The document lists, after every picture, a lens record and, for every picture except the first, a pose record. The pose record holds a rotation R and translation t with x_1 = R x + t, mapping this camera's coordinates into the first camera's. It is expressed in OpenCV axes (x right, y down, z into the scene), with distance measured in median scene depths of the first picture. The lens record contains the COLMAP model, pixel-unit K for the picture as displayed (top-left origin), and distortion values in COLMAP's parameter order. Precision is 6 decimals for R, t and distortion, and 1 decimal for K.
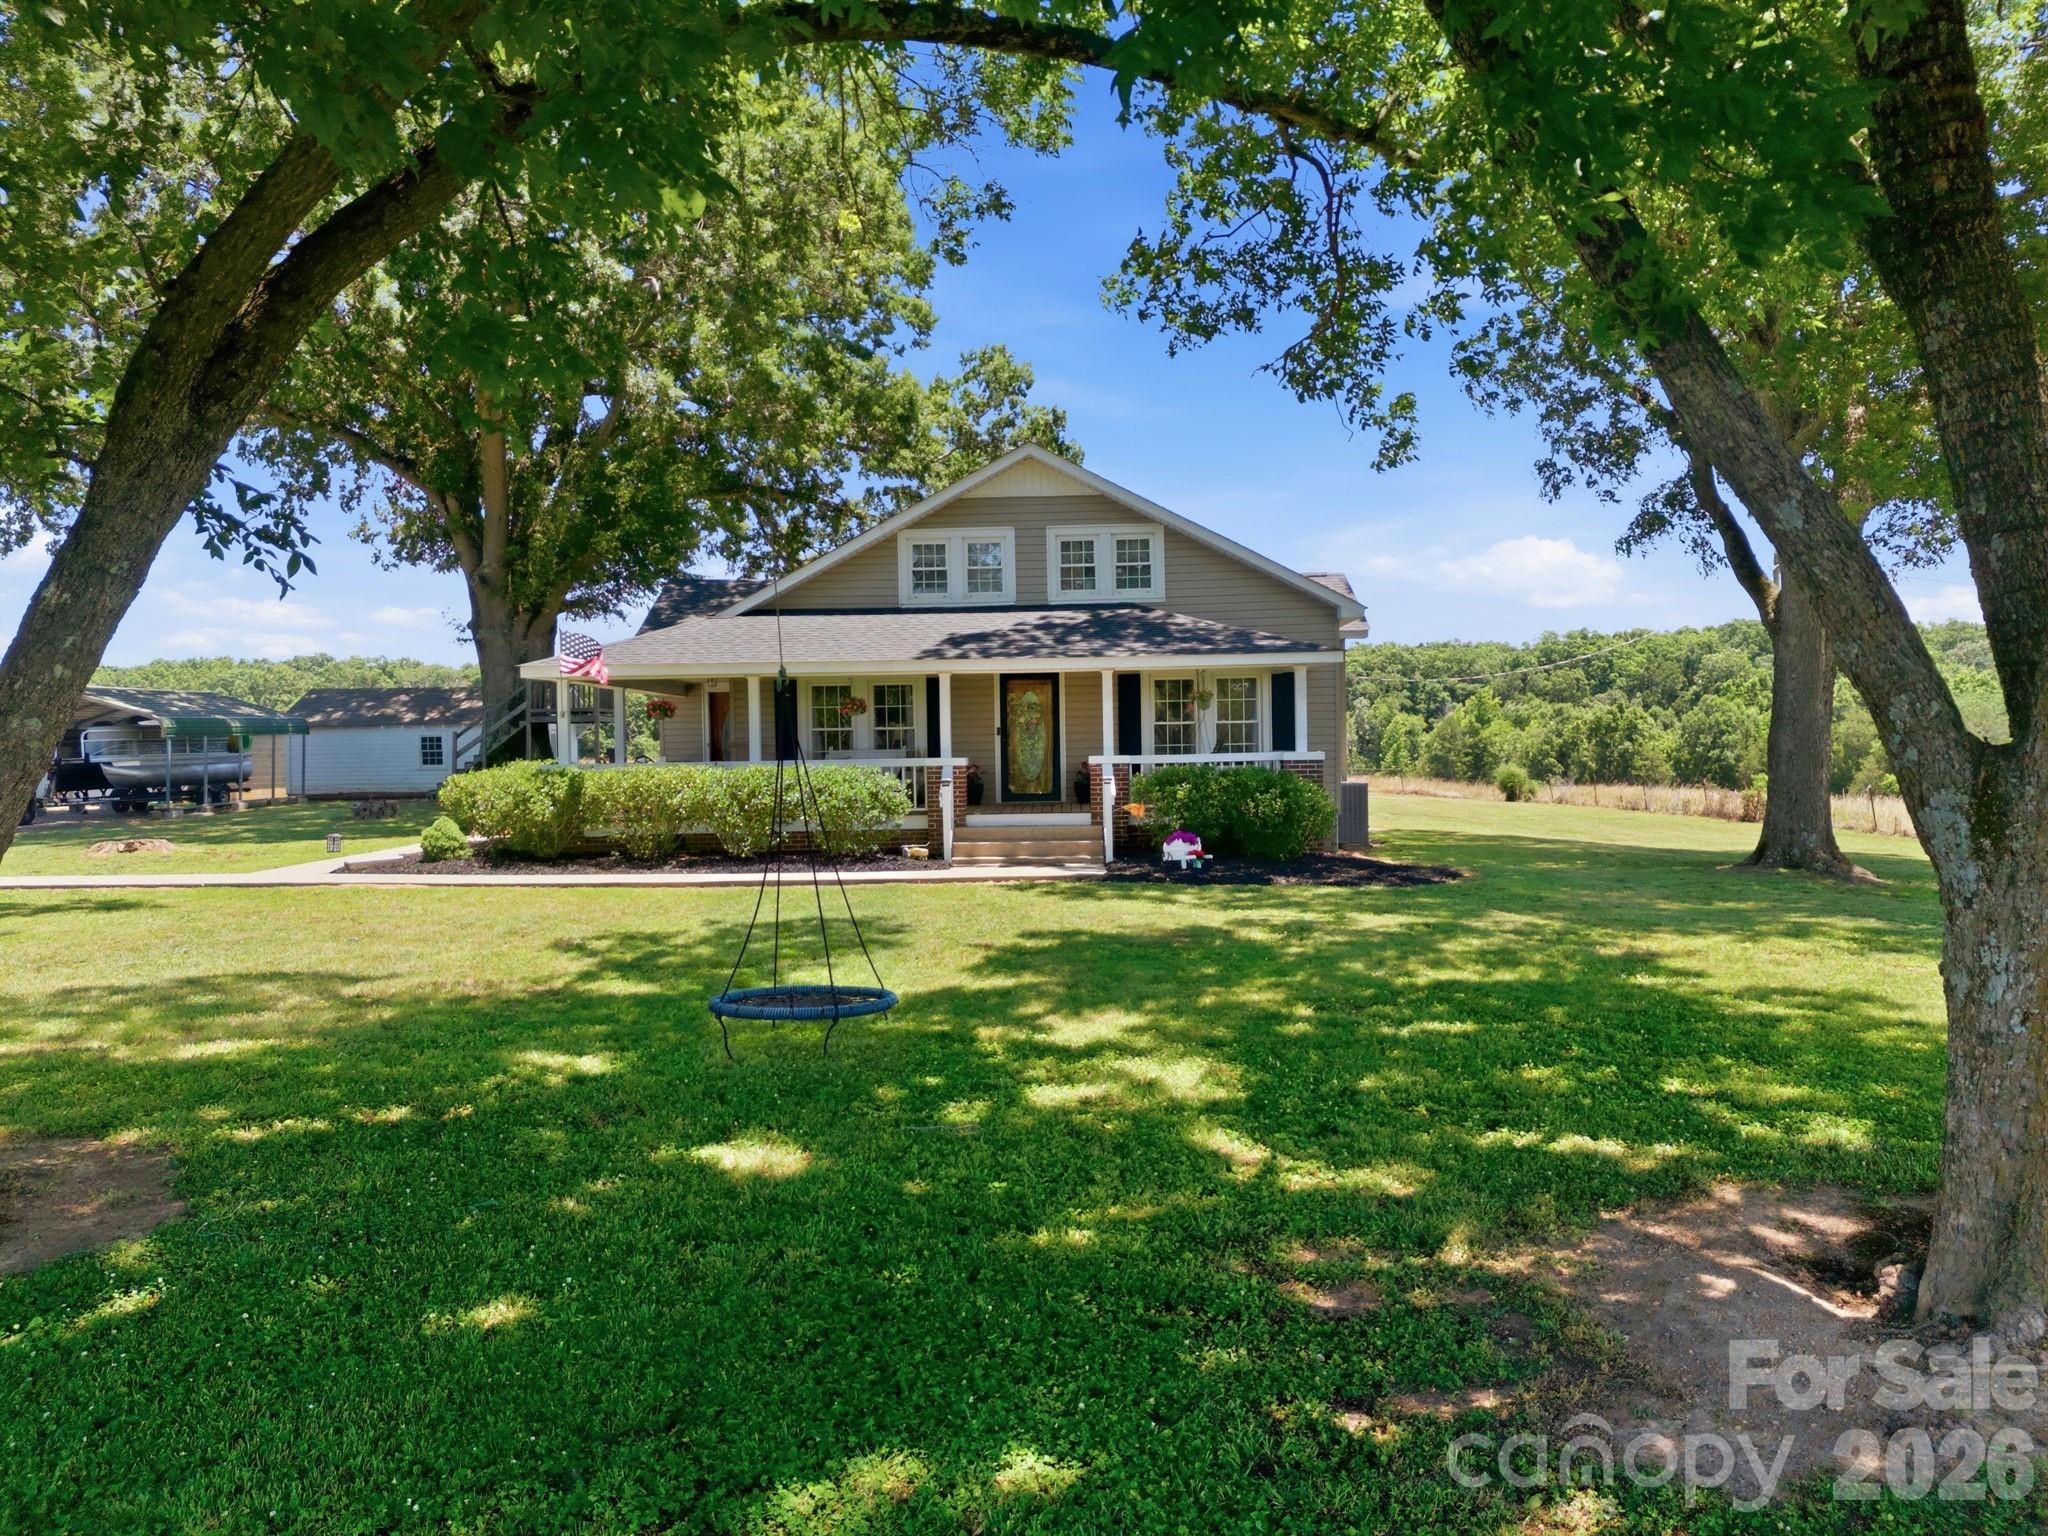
lens RADIAL K [[1413.3, 0, 1024.0], [0, 1413.3, 768.0], [0, 0, 1]] dist [0.070088, 0.000430]
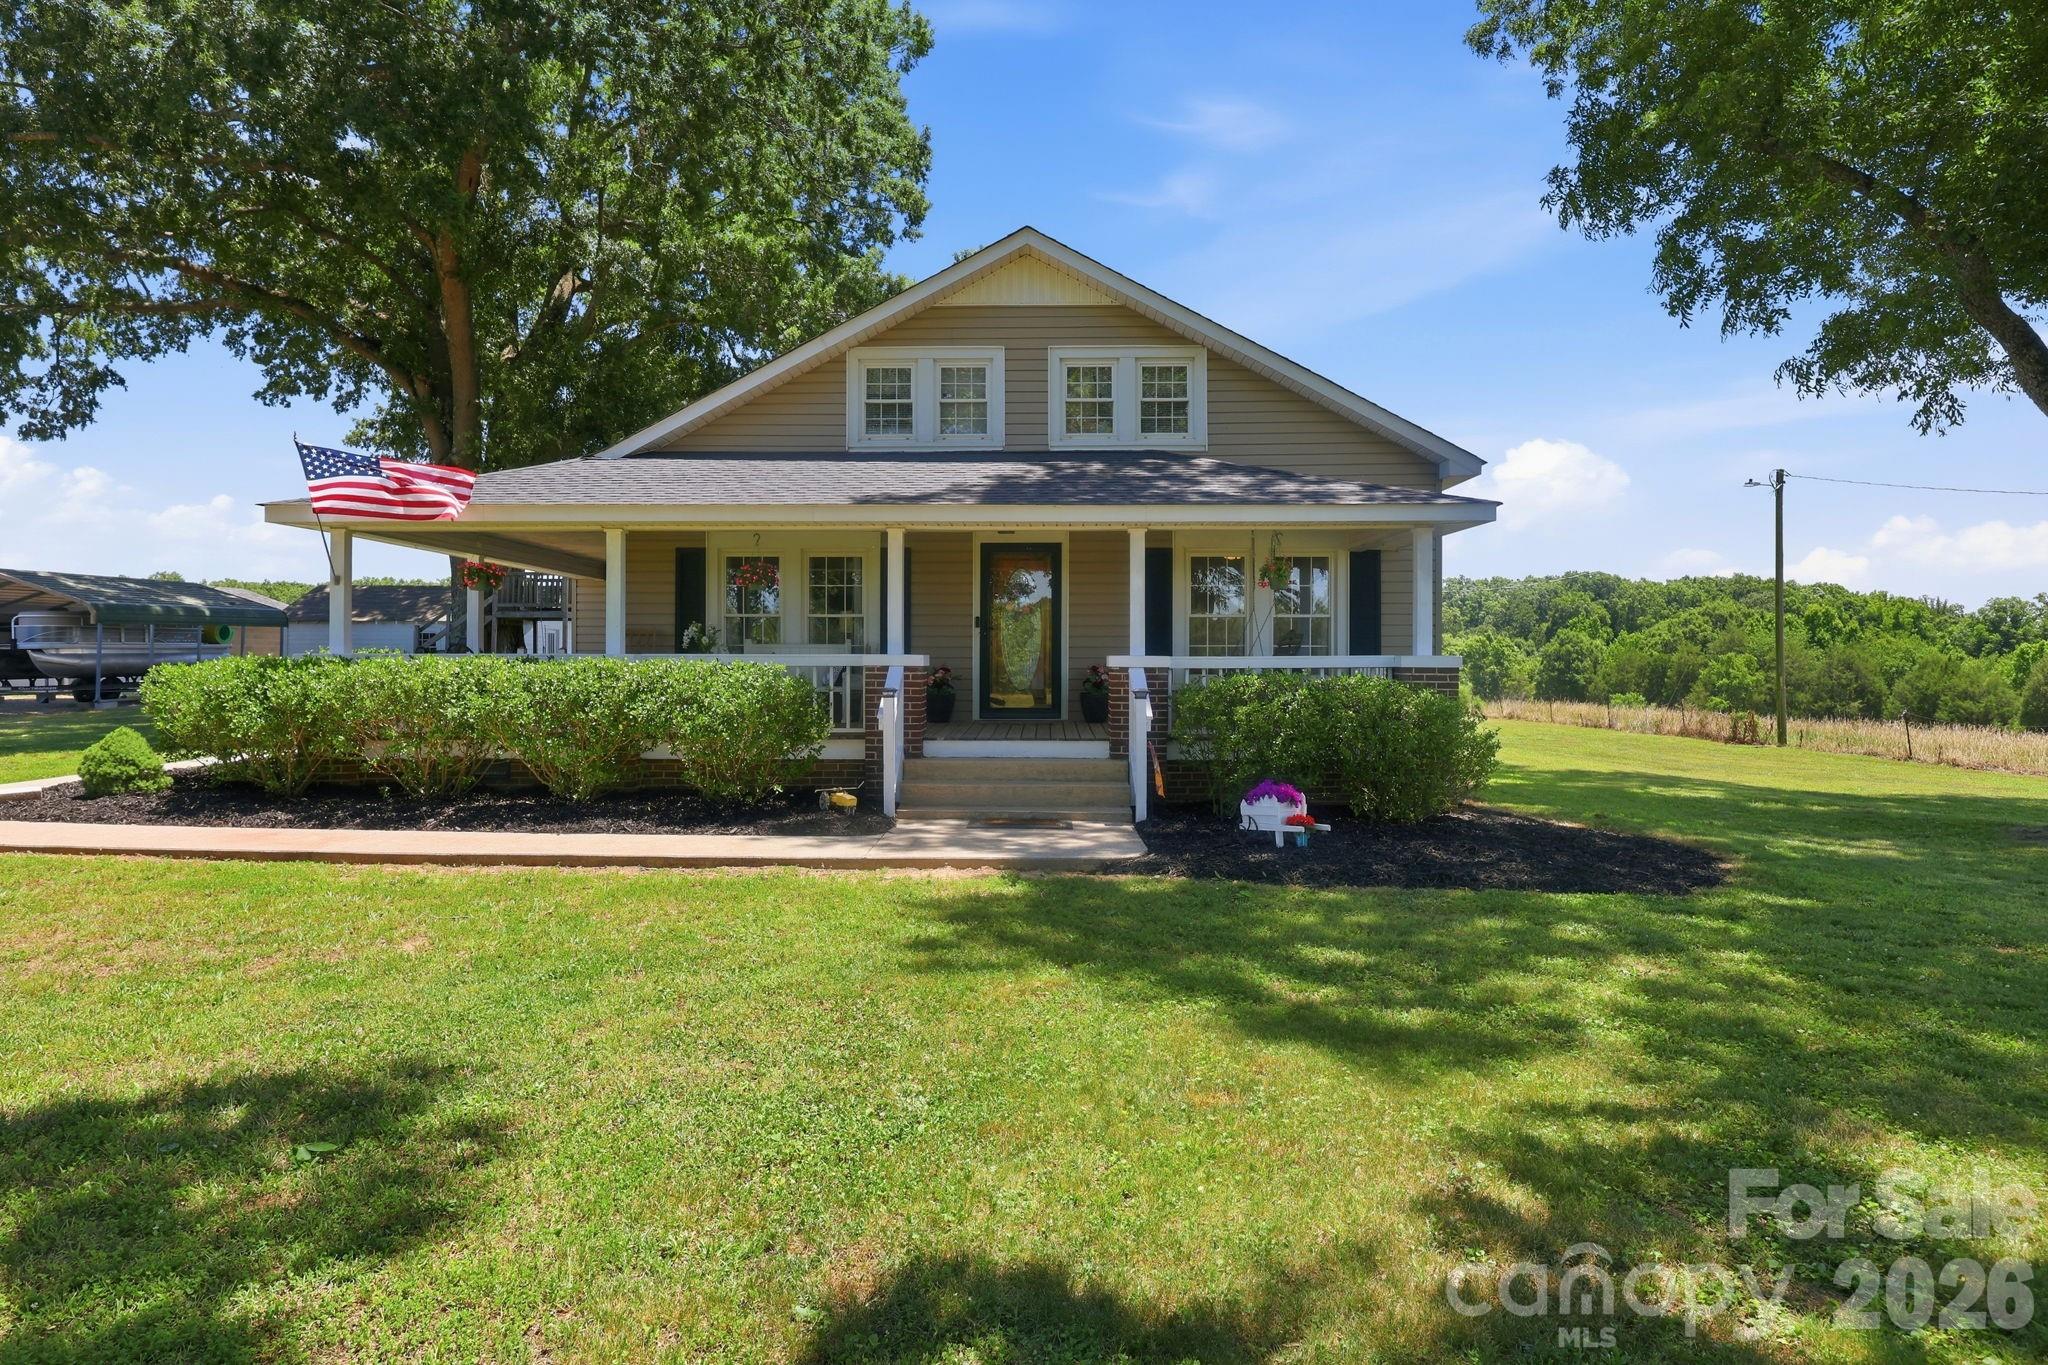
lens RADIAL K [[1144.7, 0, 1032.4], [0, 1144.7, 657.1], [0, 0, 1]] dist [-0.003918, 0.000506]
pose [[0.999661, 0.020091, 0.016582, 0.001079], [-0.019798, 0.999648, -0.017661, 0.002294], [-0.016931, 0.017327, 0.999707, 0.406150]]
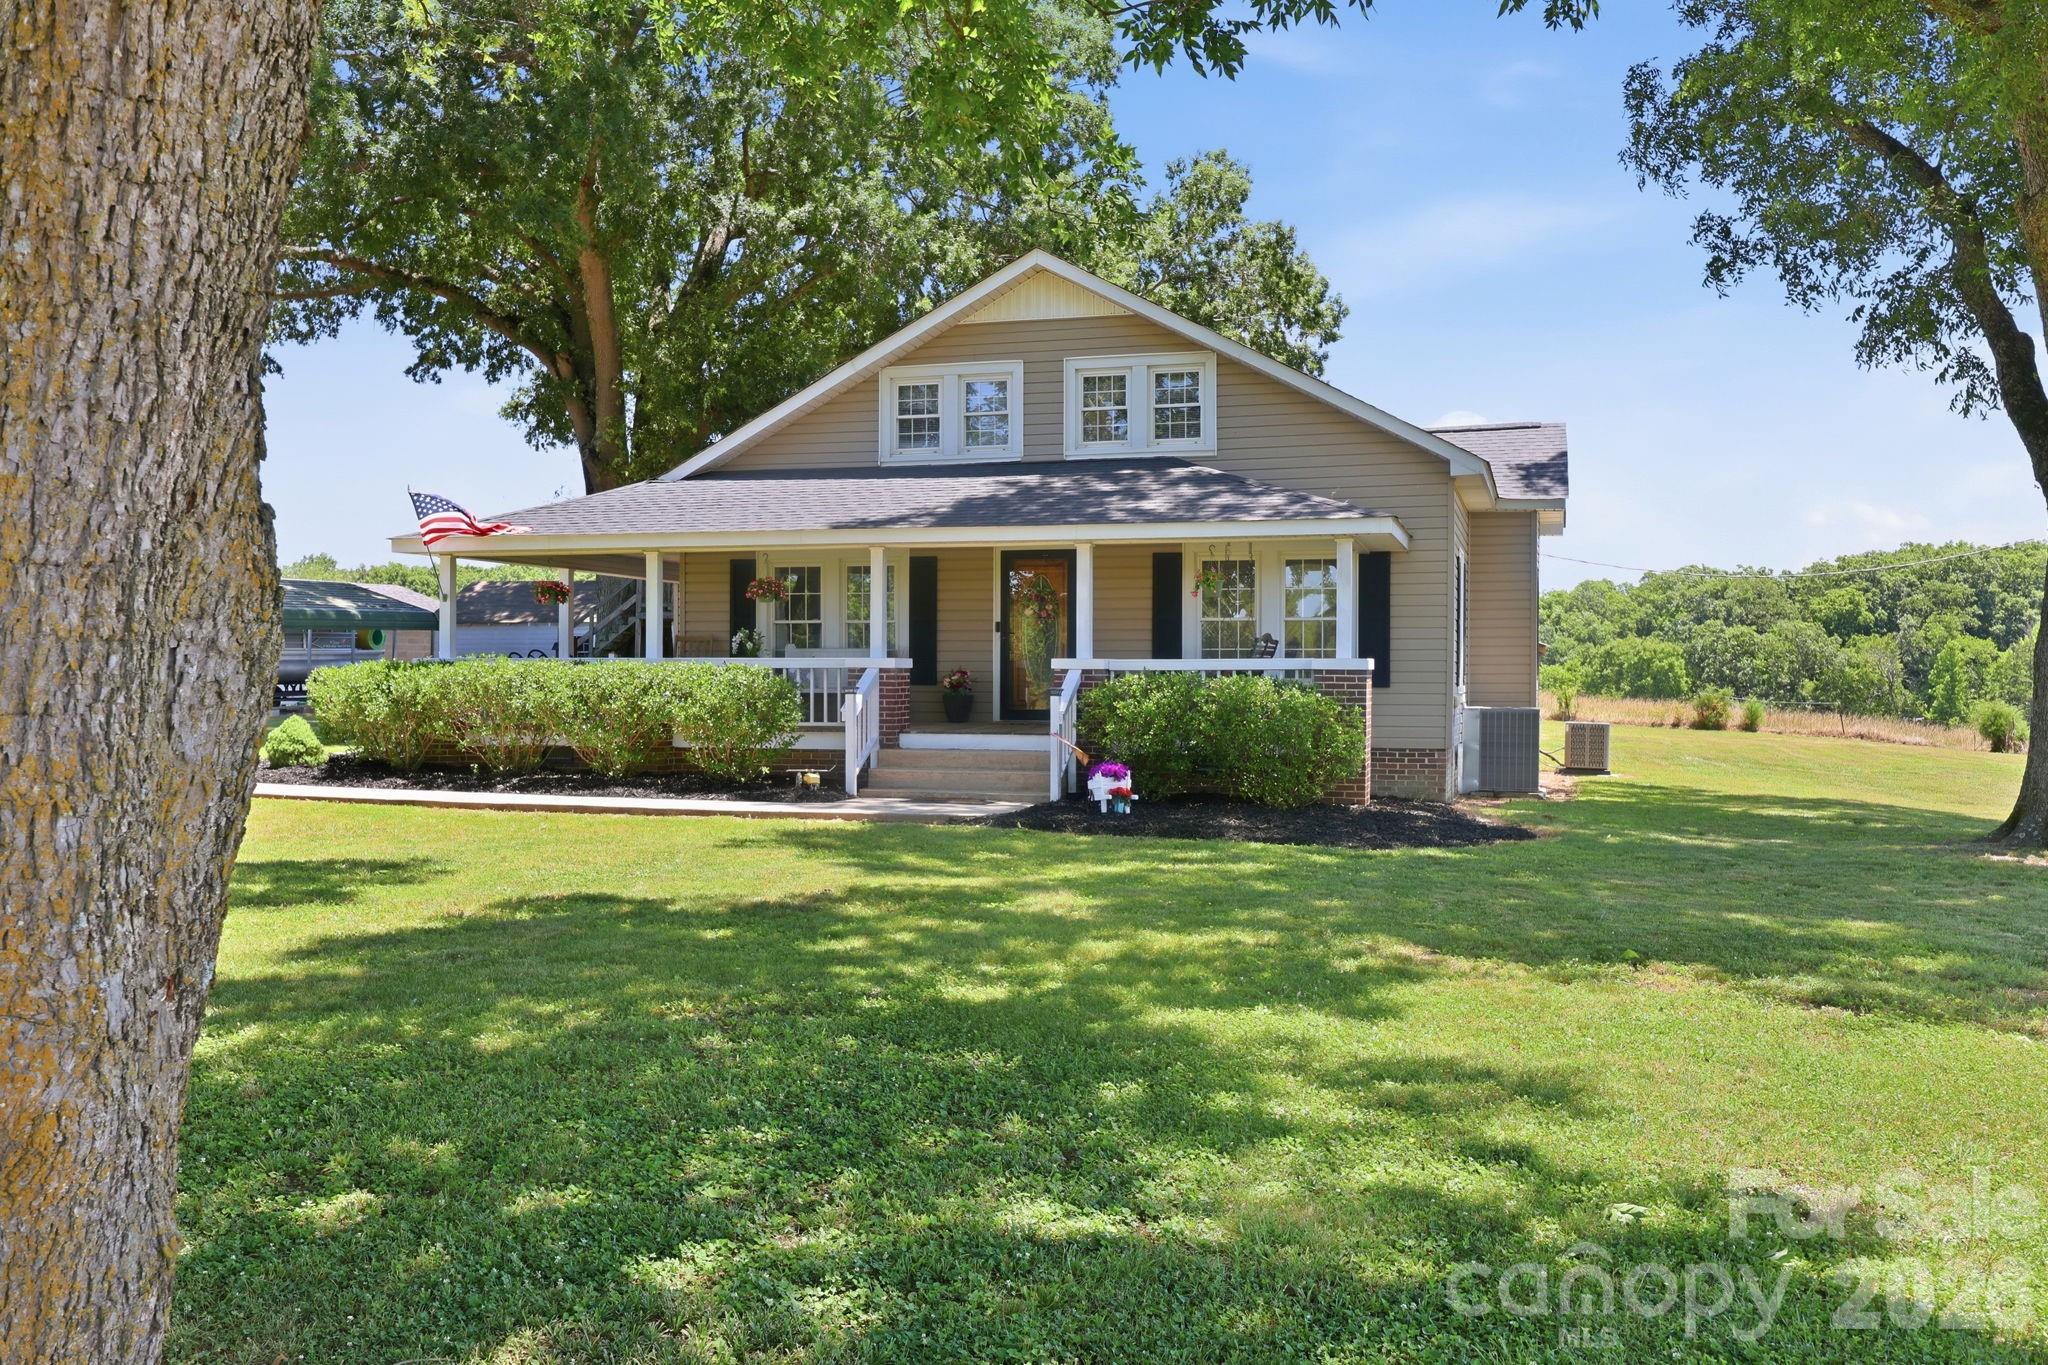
lens RADIAL K [[1707.3, 0, 1024.0], [0, 1707.3, 682.5], [0, 0, 1]] dist [0.004554, 0.000391]
pose [[0.970688, 0.021618, -0.239371, 0.217912], [-0.022710, 0.999740, -0.001803, 0.005387], [0.239270, 0.007186, 0.970927, 0.108300]]
